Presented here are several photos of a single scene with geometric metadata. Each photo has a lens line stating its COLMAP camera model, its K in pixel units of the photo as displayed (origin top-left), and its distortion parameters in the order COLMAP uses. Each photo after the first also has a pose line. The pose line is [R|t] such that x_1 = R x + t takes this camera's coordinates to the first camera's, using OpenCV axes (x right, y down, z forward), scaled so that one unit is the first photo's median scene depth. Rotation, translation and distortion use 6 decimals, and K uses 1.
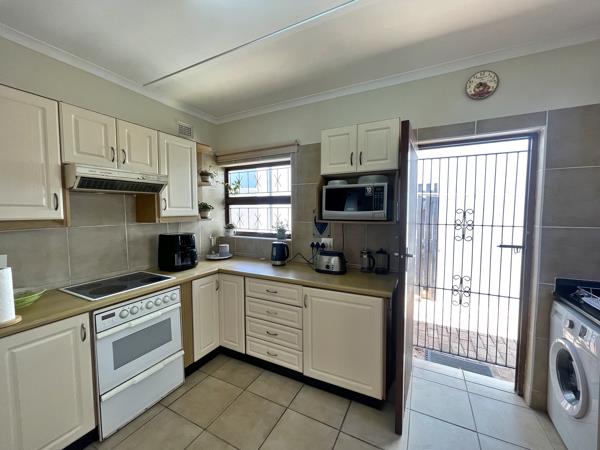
lens RADIAL K [[243.9, 0, 300.0], [0, 243.9, 225.0], [0, 0, 1]] dist [-0.000213, 0.000340]
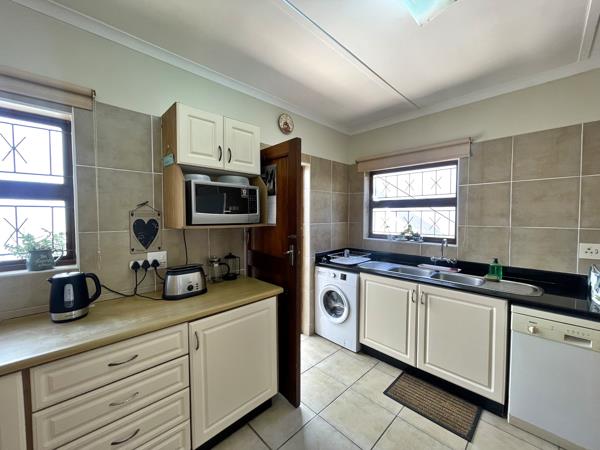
lens RADIAL K [[243.9, 0, 300.0], [0, 243.9, 225.0], [0, 0, 1]] dist [-0.000213, 0.000340]
pose [[0.313553, -0.037430, 0.948833, -0.514547], [0.049894, 0.998492, 0.022901, -0.023269], [-0.948259, 0.040161, 0.314948, 0.459586]]
